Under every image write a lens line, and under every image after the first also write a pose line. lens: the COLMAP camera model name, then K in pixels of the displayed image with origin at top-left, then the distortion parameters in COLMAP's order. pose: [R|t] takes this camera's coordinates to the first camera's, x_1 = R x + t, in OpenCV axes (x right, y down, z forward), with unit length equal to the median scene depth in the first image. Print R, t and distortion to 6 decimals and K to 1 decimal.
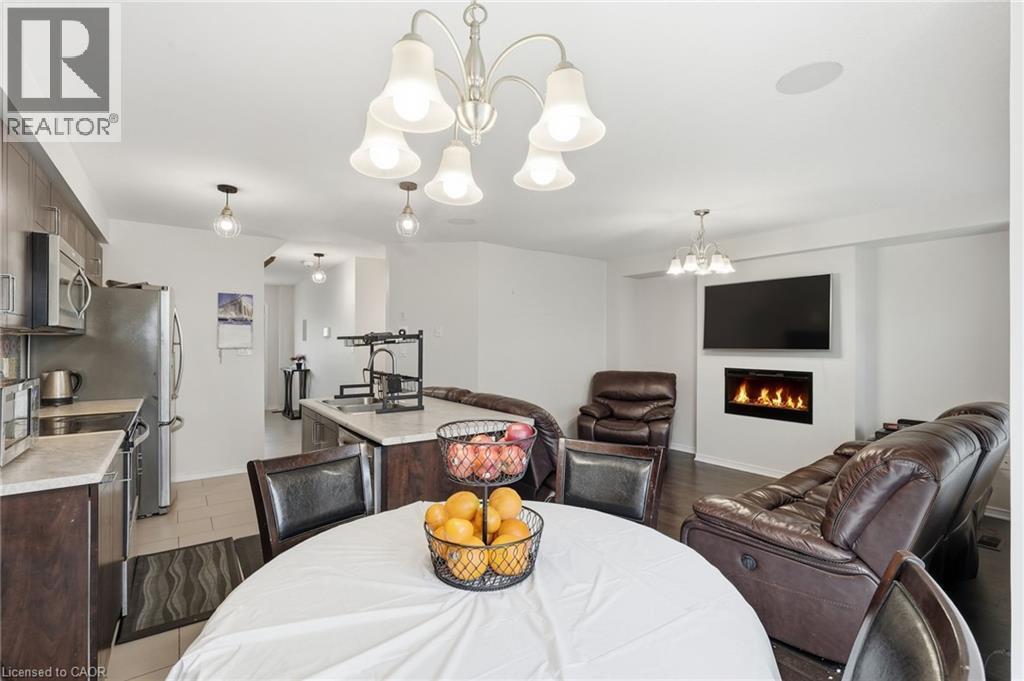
lens RADIAL K [[454.1, 0, 523.9], [0, 454.1, 335.8], [0, 0, 1]] dist [0.000745, 0.000139]
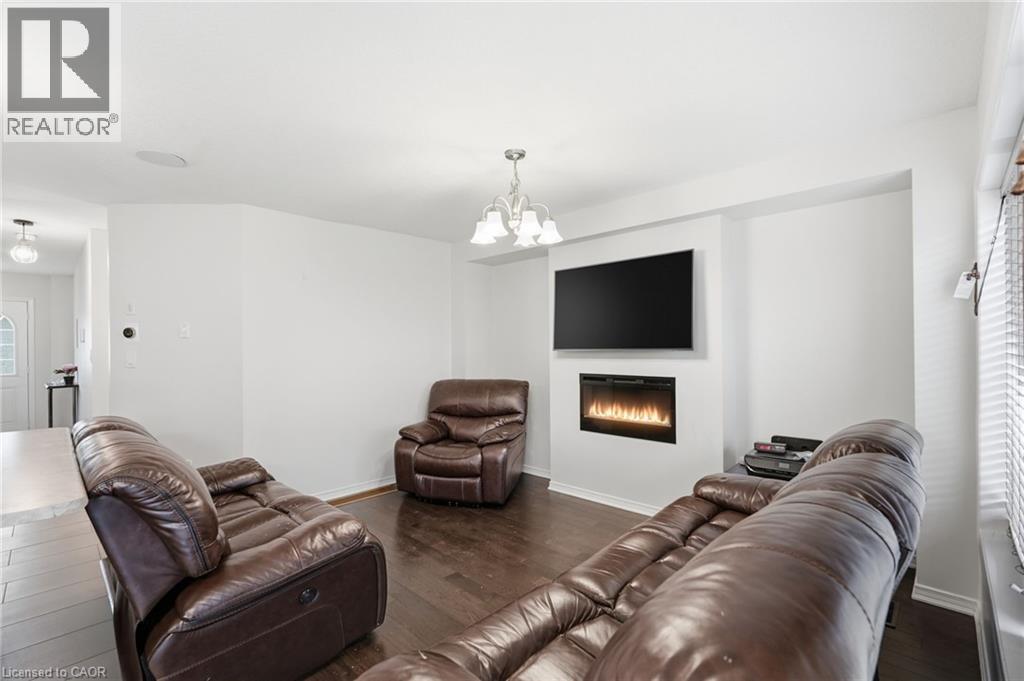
lens RADIAL K [[455.0, 0, 513.8], [0, 455.0, 338.5], [0, 0, 1]] dist [-0.004879, -0.000187]
pose [[0.988232, -0.010937, 0.152572, 0.206413], [0.011218, 0.999937, -0.000982, 0.008966], [-0.152552, 0.002682, 0.988292, 0.227919]]
